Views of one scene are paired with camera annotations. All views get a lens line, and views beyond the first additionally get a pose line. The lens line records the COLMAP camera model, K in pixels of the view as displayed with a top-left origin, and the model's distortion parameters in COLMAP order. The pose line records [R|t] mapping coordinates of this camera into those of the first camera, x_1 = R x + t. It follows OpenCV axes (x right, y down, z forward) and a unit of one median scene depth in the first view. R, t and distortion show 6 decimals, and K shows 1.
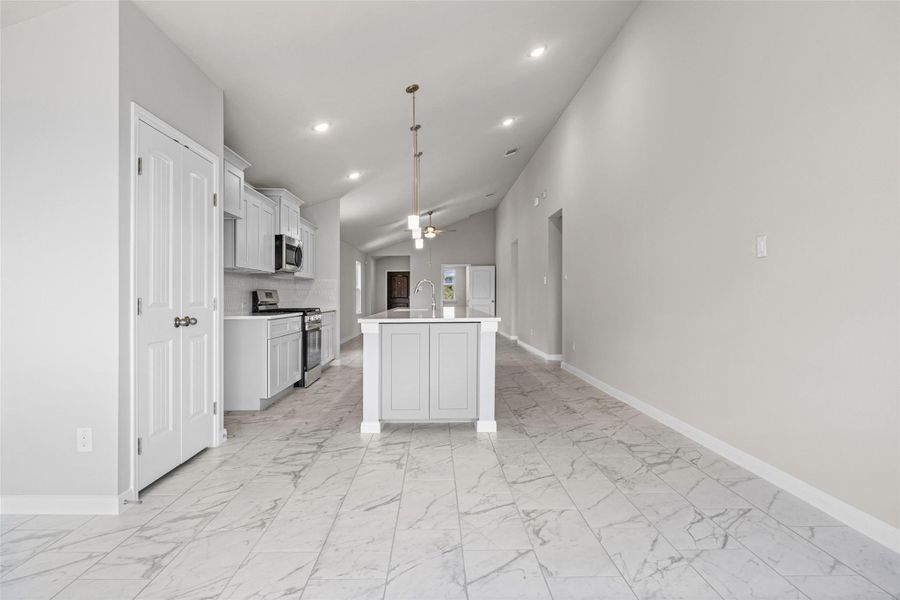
lens RADIAL K [[496.6, 0, 445.2], [0, 496.6, 295.9], [0, 0, 1]] dist [0.004399, 0.000038]
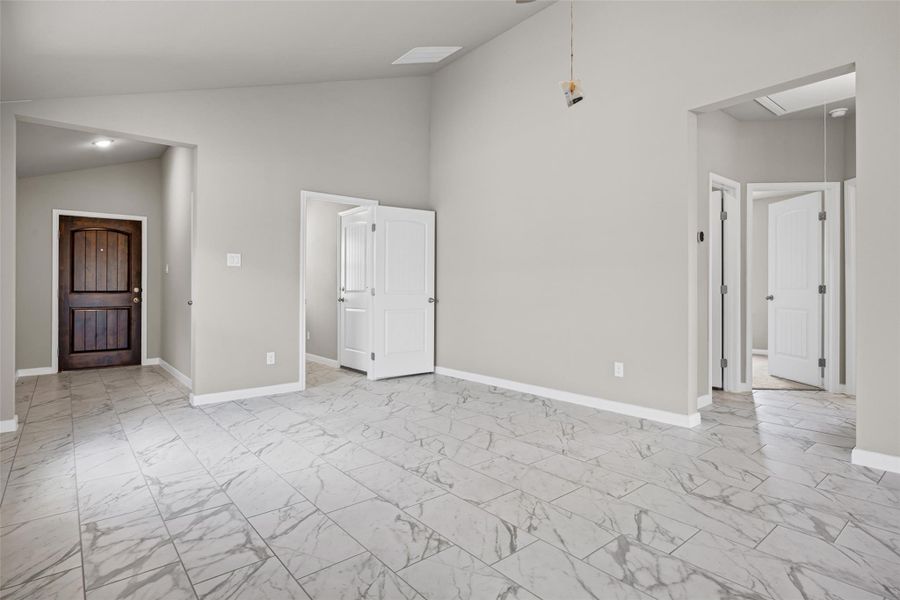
lens RADIAL K [[455.6, 0, 438.1], [0, 455.6, 289.5], [0, 0, 1]] dist [-0.011573, -0.000233]
pose [[0.785430, 0.007166, 0.618908, -0.308878], [-0.002952, 0.999965, -0.007833, 0.013453], [-0.618943, 0.004325, 0.785424, 1.773940]]
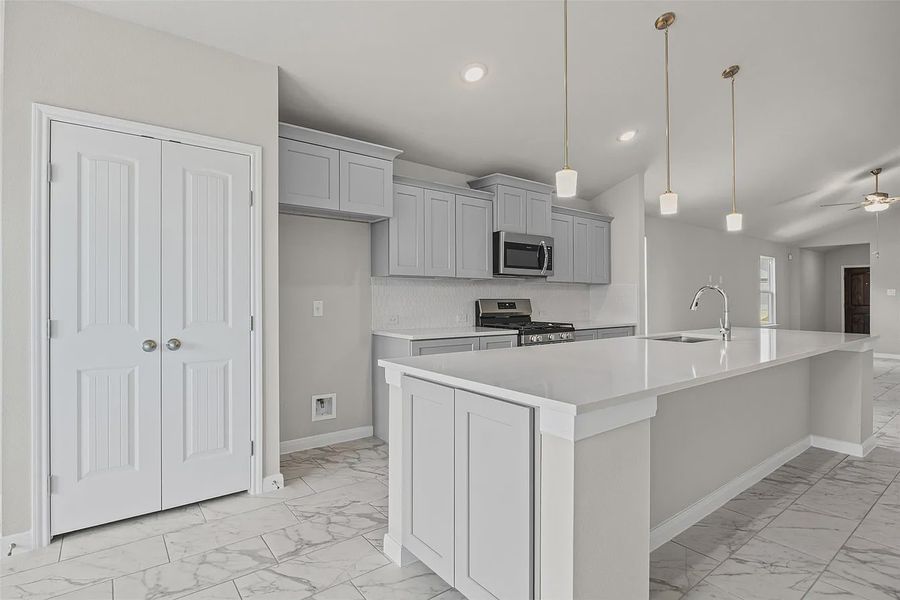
lens RADIAL K [[455.6, 0, 451.0], [0, 455.6, 291.4], [0, 0, 1]] dist [-0.011573, -0.000233]
pose [[0.596231, 0.003549, -0.802805, 0.202703], [-0.010151, 0.999944, -0.003119, -0.022020], [0.802749, 0.010009, 0.596233, 0.479133]]
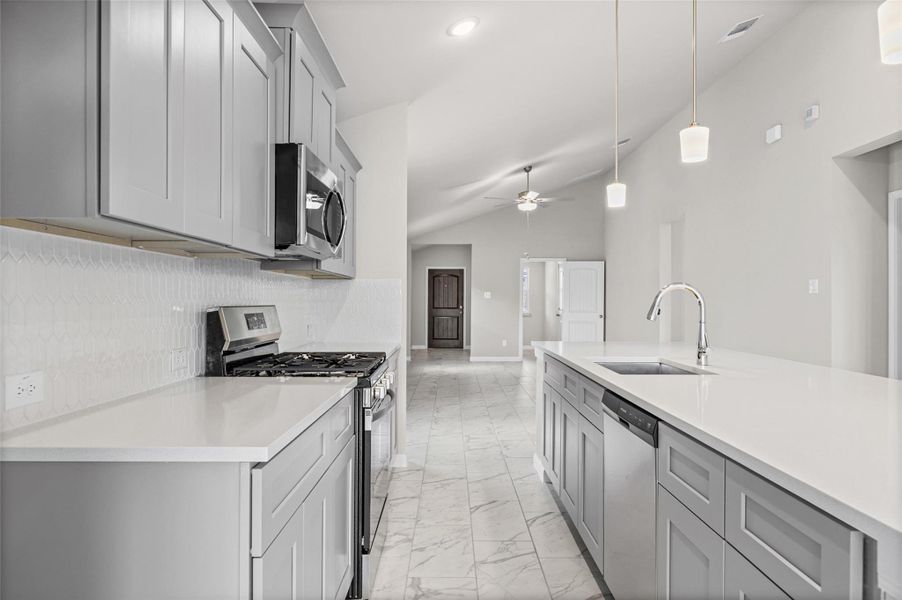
lens RADIAL K [[592.0, 0, 453.8], [0, 592.0, 295.2], [0, 0, 1]] dist [0.014193, 0.000517]
pose [[0.999821, 0.011127, -0.015289, -0.205510], [-0.011262, 0.999898, -0.008805, -0.018725], [0.015189, 0.008975, 0.999844, 0.576014]]
